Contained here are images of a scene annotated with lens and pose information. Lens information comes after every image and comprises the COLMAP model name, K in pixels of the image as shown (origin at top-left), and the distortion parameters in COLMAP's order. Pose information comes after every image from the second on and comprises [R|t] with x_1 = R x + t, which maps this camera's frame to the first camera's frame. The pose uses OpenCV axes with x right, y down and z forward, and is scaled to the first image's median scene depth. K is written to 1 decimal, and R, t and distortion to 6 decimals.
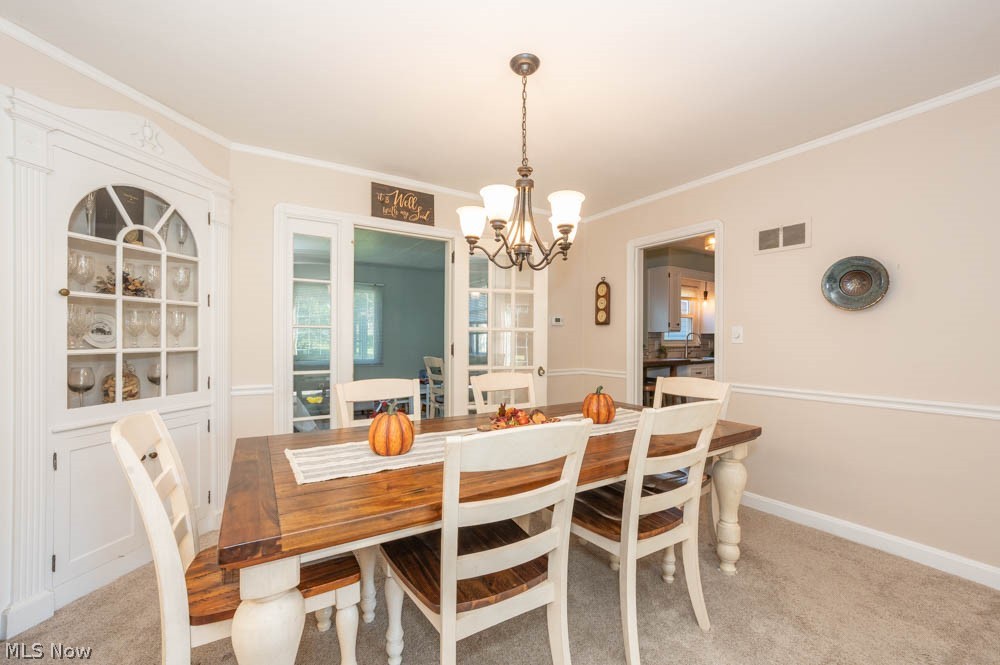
lens RADIAL K [[415.6, 0, 500.0], [0, 415.6, 332.5], [0, 0, 1]] dist [0.000292, 0.000140]
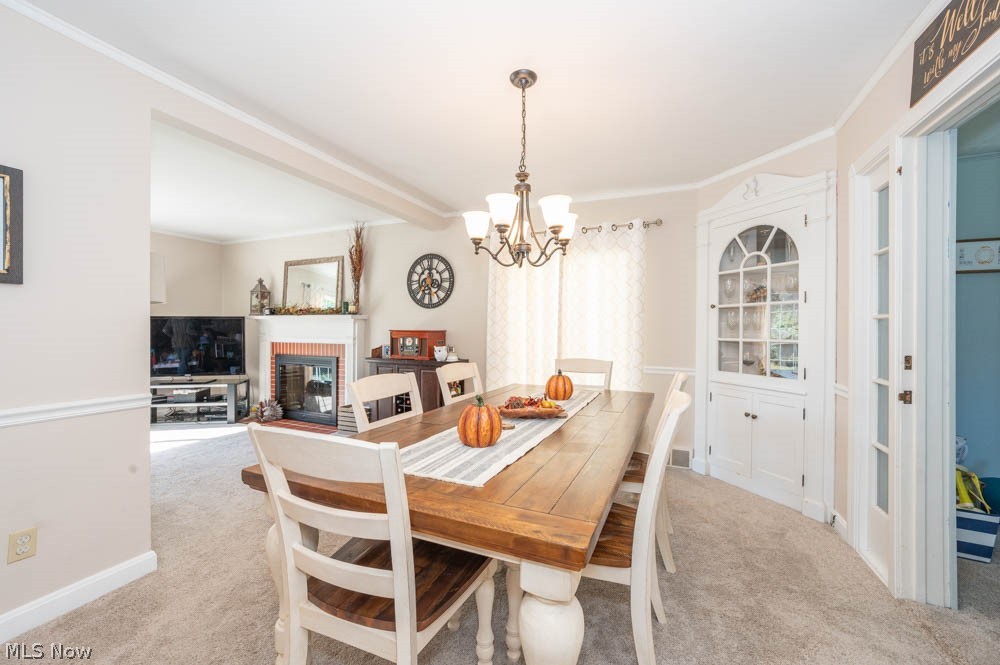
lens RADIAL K [[415.6, 0, 500.0], [0, 415.6, 332.5], [0, 0, 1]] dist [0.000292, 0.000140]
pose [[-0.834353, -0.010259, -0.551136, 0.660467], [-0.009196, 0.999947, -0.004691, 0.033471], [0.551154, 0.001155, -0.834403, 1.767904]]
